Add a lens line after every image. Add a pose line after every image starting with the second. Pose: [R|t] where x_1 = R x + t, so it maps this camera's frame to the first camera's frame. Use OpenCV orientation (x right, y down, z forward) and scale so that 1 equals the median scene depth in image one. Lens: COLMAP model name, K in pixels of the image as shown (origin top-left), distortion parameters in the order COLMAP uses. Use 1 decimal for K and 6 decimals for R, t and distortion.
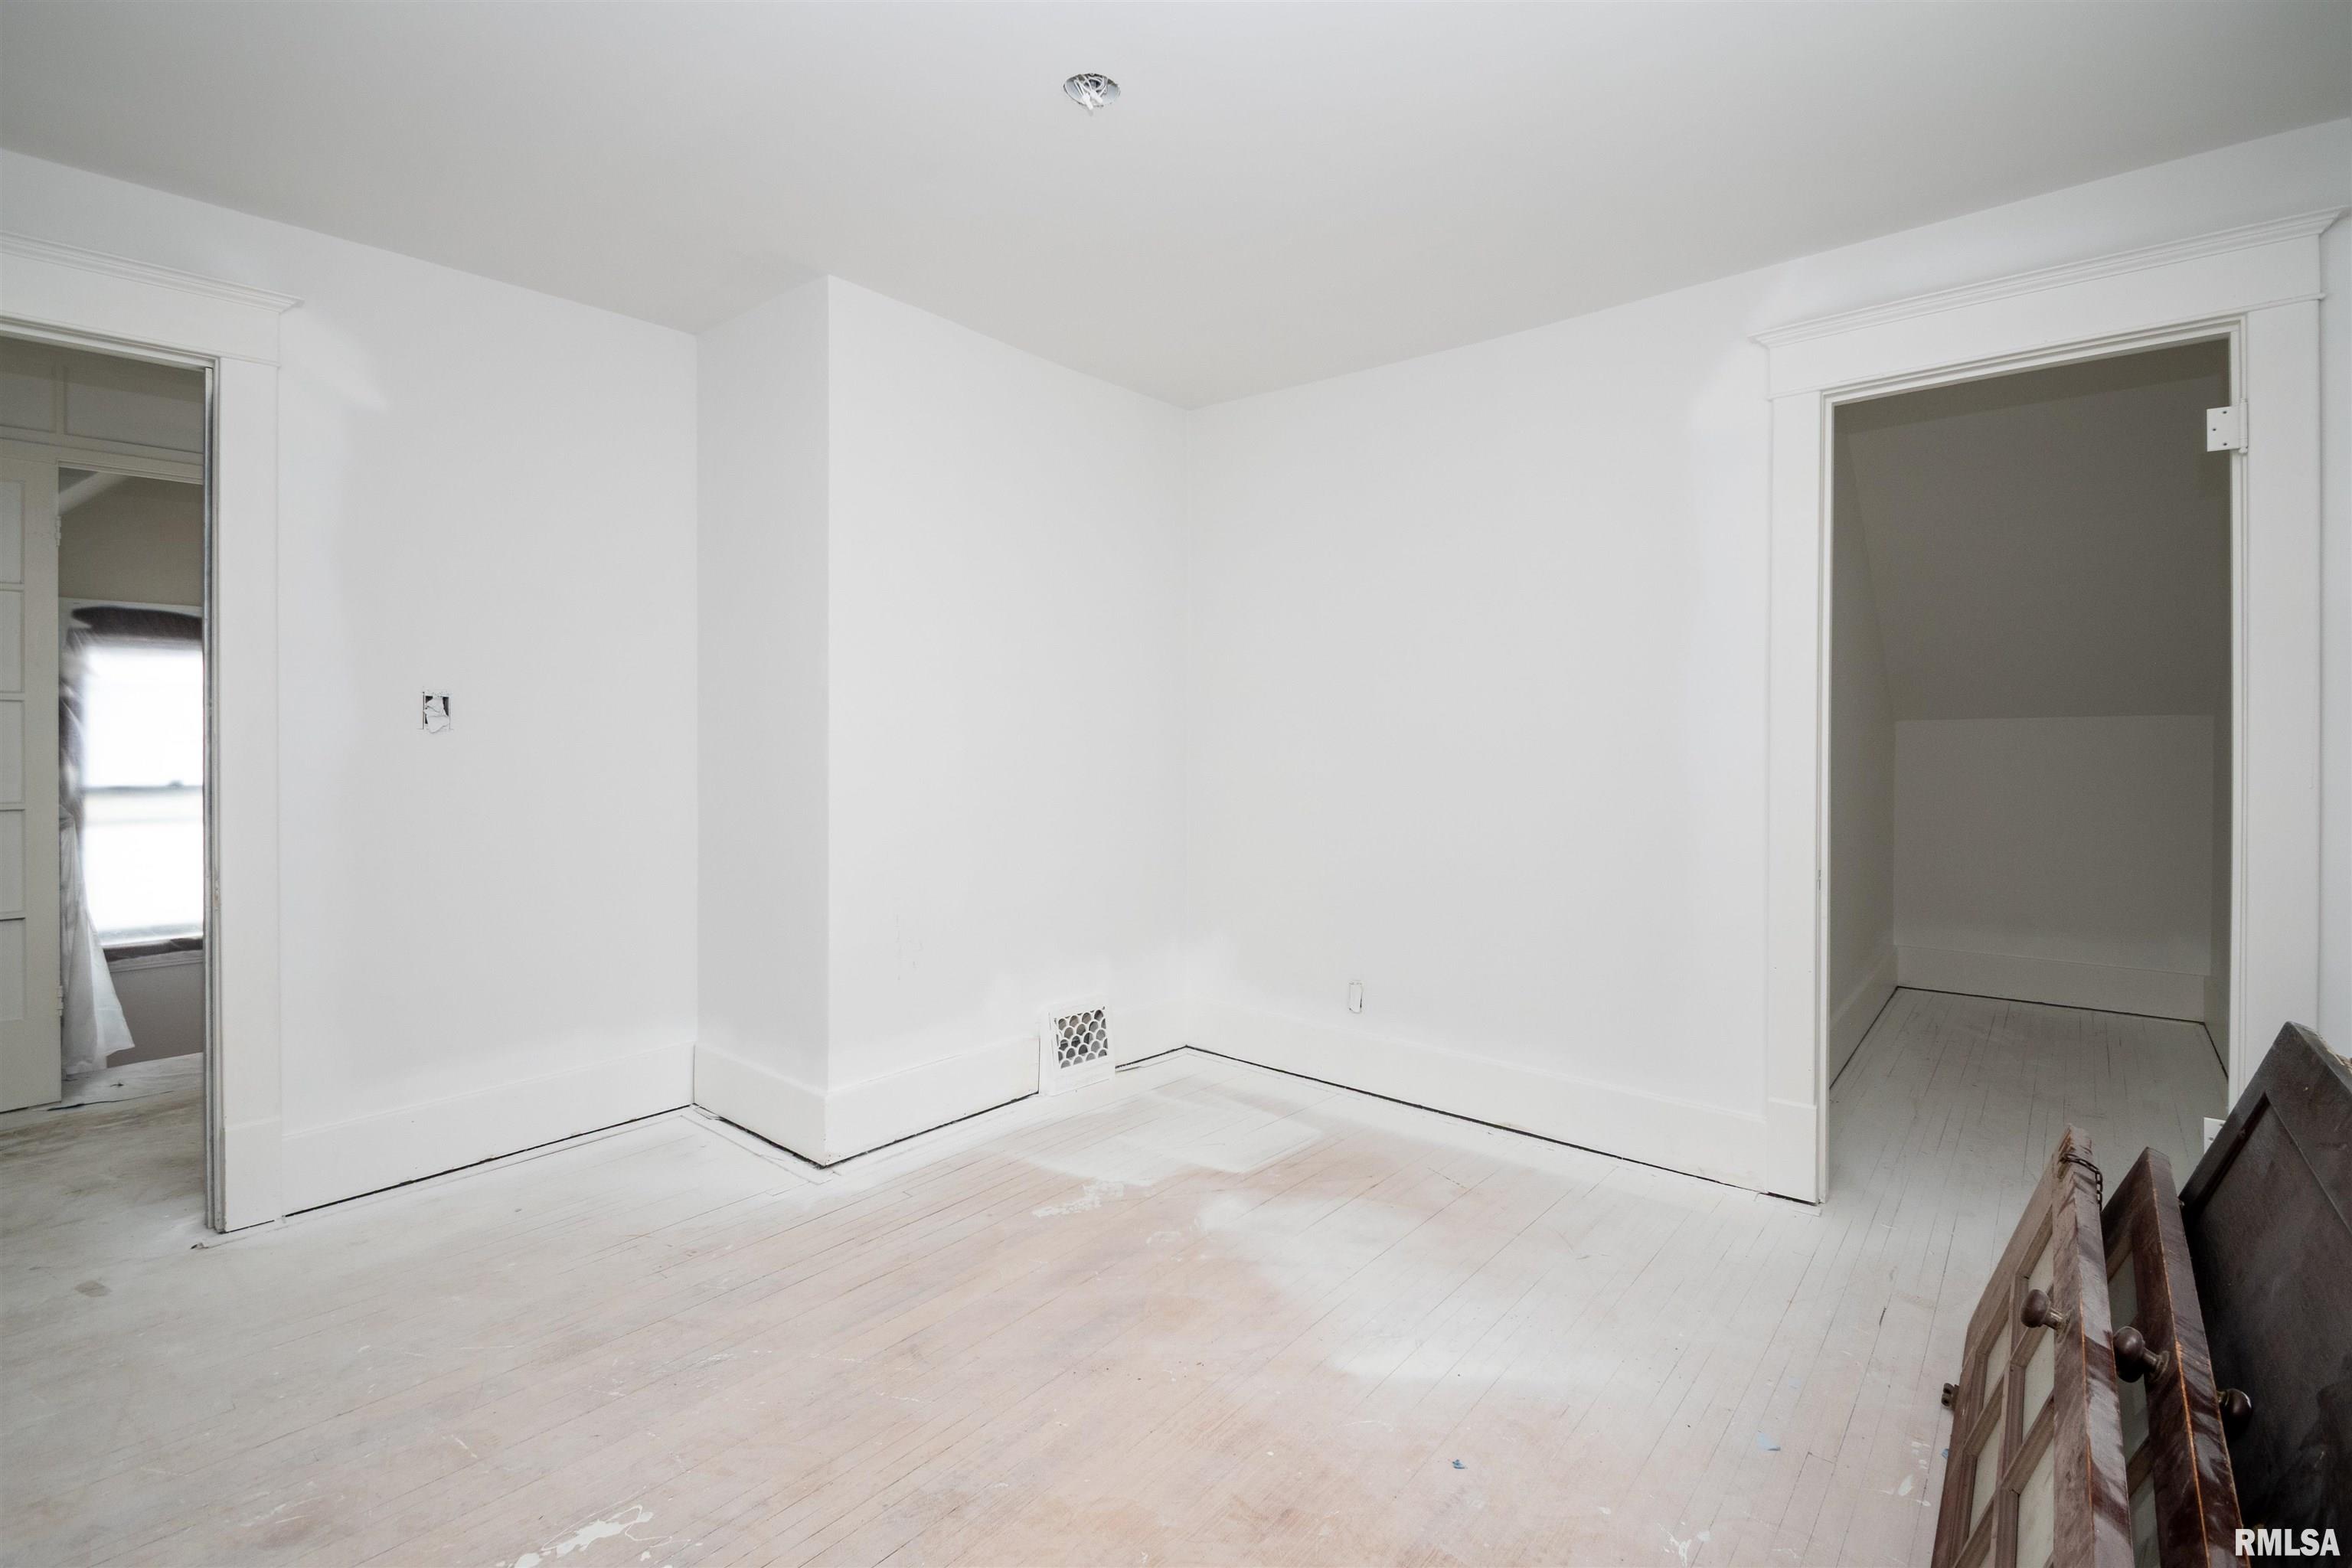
lens RADIAL K [[1050.5, 0, 1169.6], [0, 1050.5, 759.2], [0, 0, 1]] dist [0.015011, -0.016997]
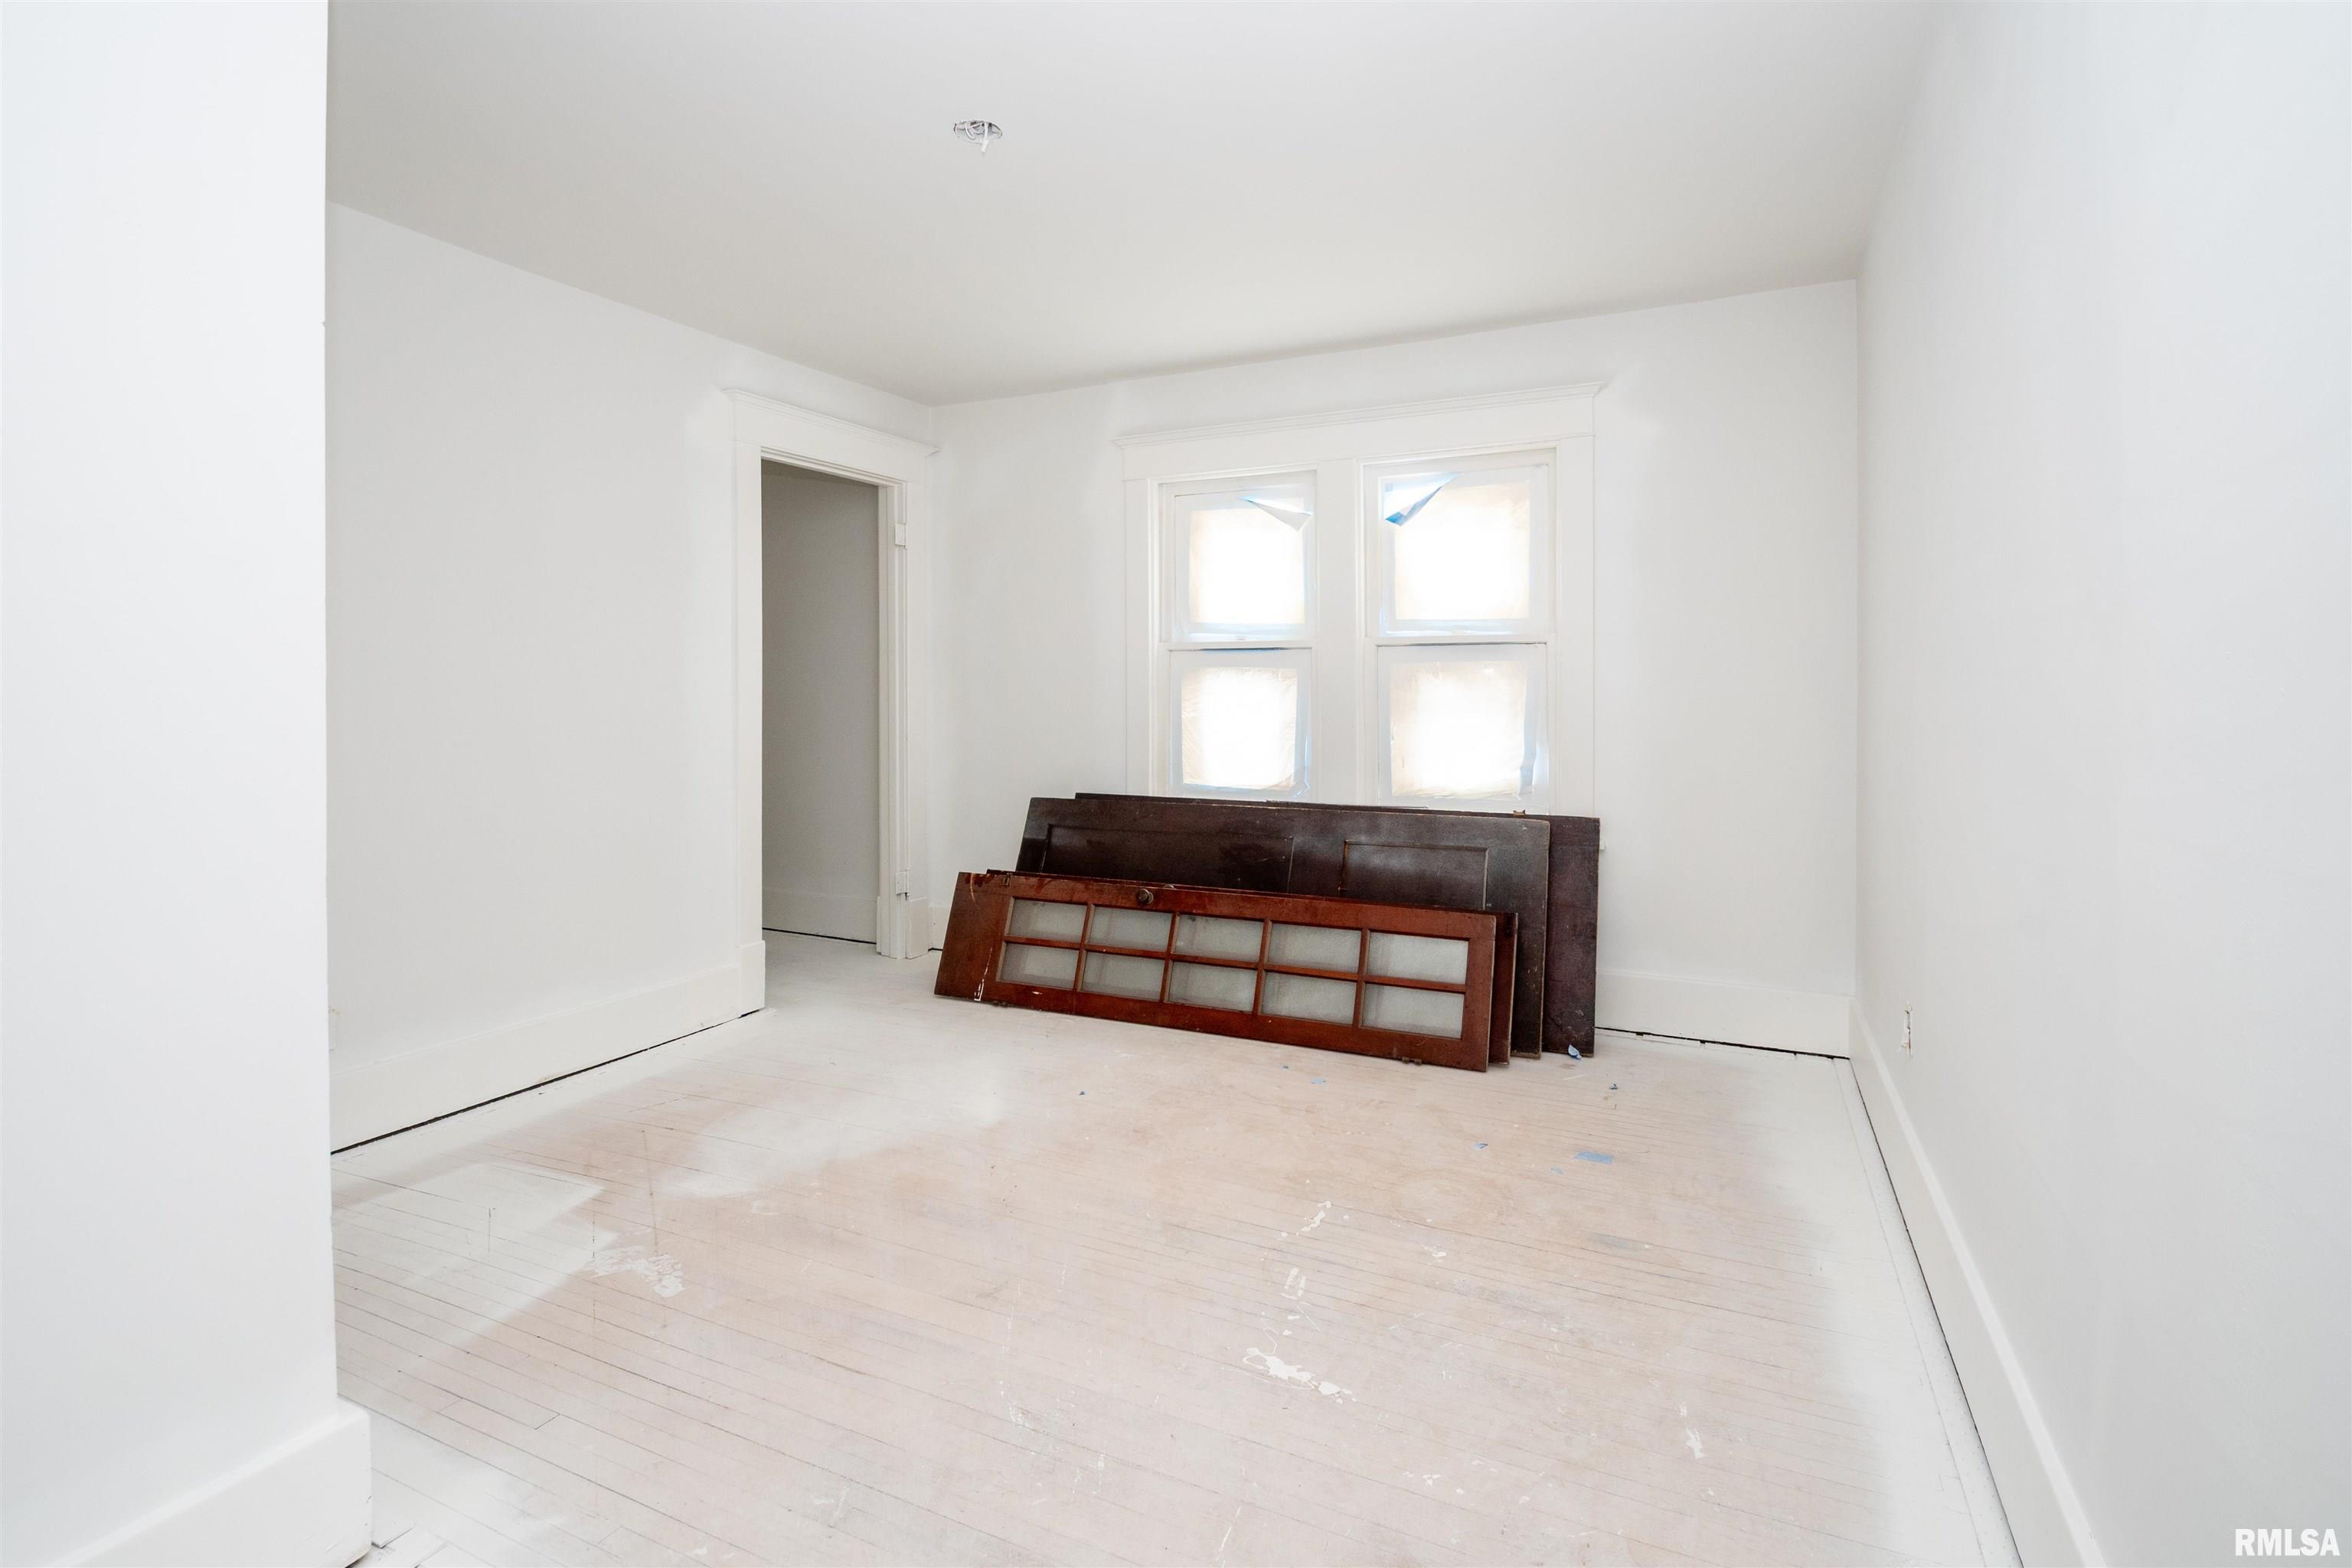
lens RADIAL K [[1091.2, 0, 1192.5], [0, 1091.2, 697.7], [0, 0, 1]] dist [0.015606, -0.016386]
pose [[-0.258582, -0.004673, 0.965978, -0.999160], [0.019039, 0.999769, 0.009933, -0.006199], [-0.965802, 0.020960, -0.258433, 0.828863]]
